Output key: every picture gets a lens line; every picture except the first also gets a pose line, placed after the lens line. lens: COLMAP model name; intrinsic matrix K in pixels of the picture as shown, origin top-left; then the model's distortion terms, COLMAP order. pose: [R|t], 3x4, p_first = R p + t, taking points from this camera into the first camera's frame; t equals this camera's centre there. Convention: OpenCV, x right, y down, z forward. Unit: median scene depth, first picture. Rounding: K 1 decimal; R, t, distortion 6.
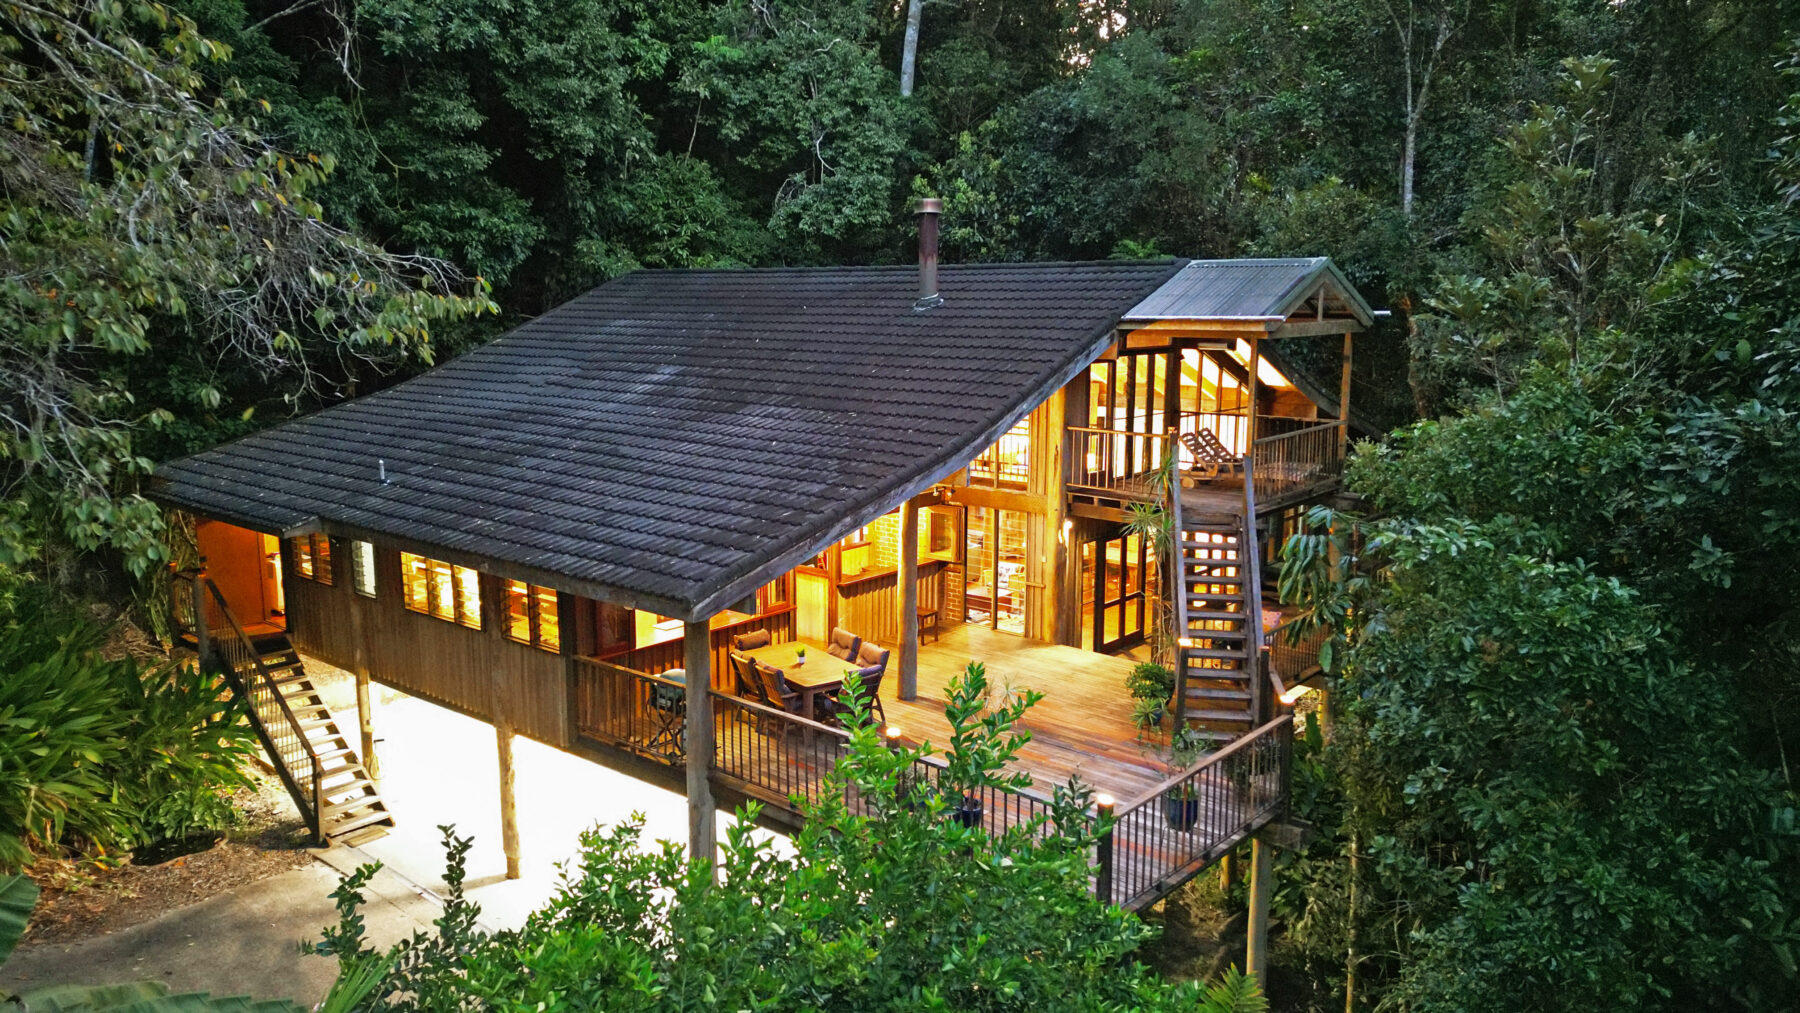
lens RADIAL K [[1259.1, 0, 900.0], [0, 1259.1, 506.5], [0, 0, 1]] dist [0.083592, -0.000732]
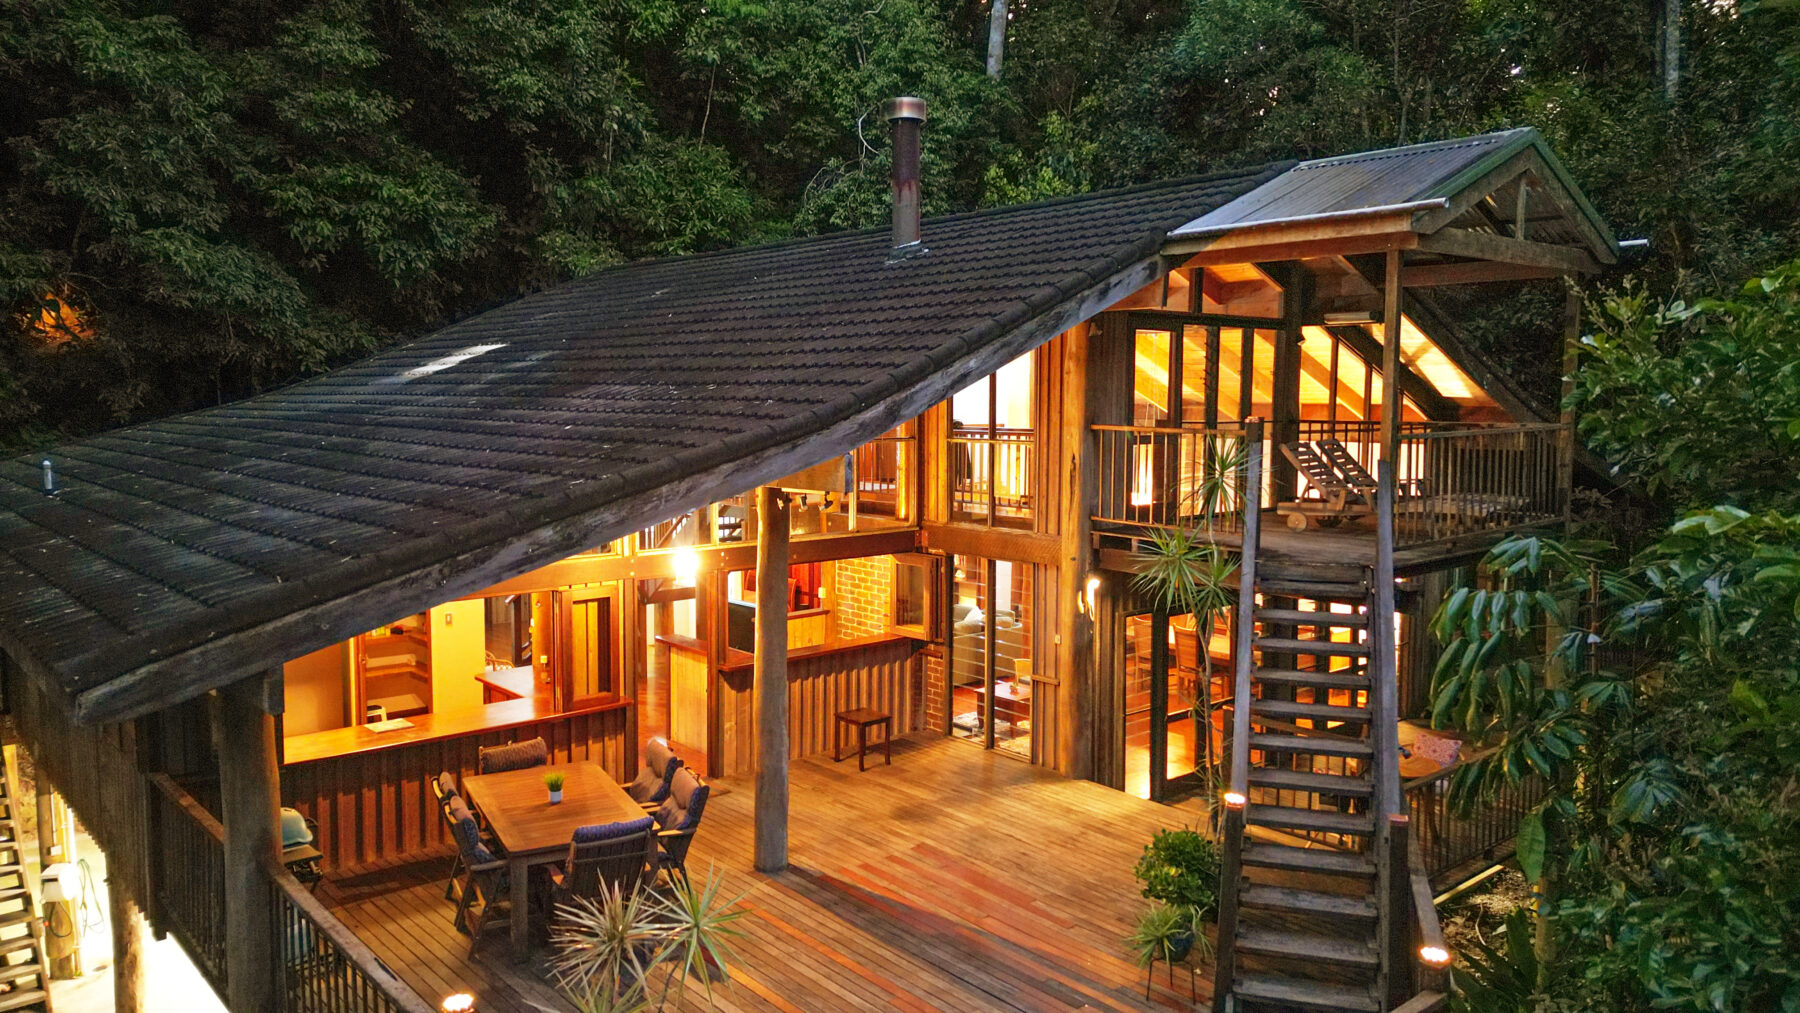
lens RADIAL K [[1273.6, 0, 900.0], [0, 1273.6, 506.5], [0, 0, 1]] dist [0.053480, -0.001057]
pose [[0.989708, 0.013358, -0.142477, 0.120870], [-0.024134, 0.996953, -0.074171, 0.023957], [0.141052, 0.076846, 0.987015, 0.345005]]
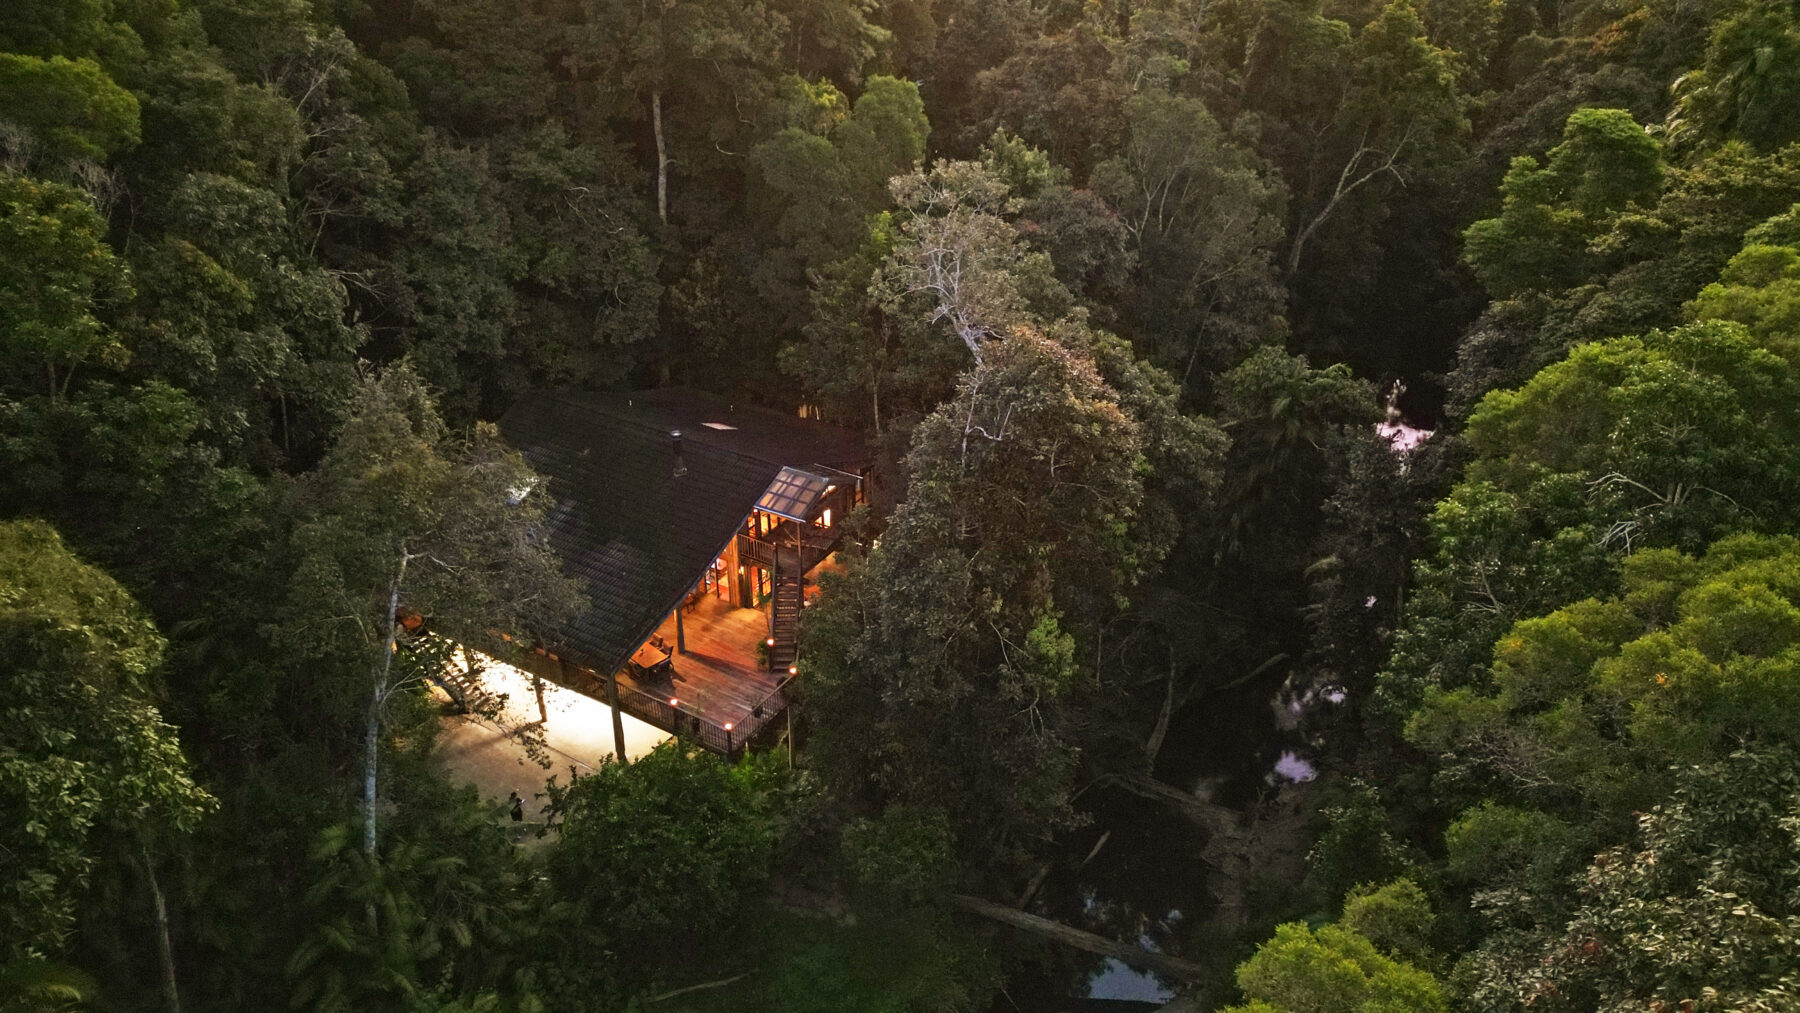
lens RADIAL K [[1273.6, 0, 900.0], [0, 1273.6, 506.5], [0, 0, 1]] dist [0.053480, -0.001057]
pose [[0.988769, -0.080045, 0.126208, 0.126568], [0.036471, 0.948180, 0.315635, -0.856408], [-0.144933, -0.307487, 0.940450, -1.359037]]
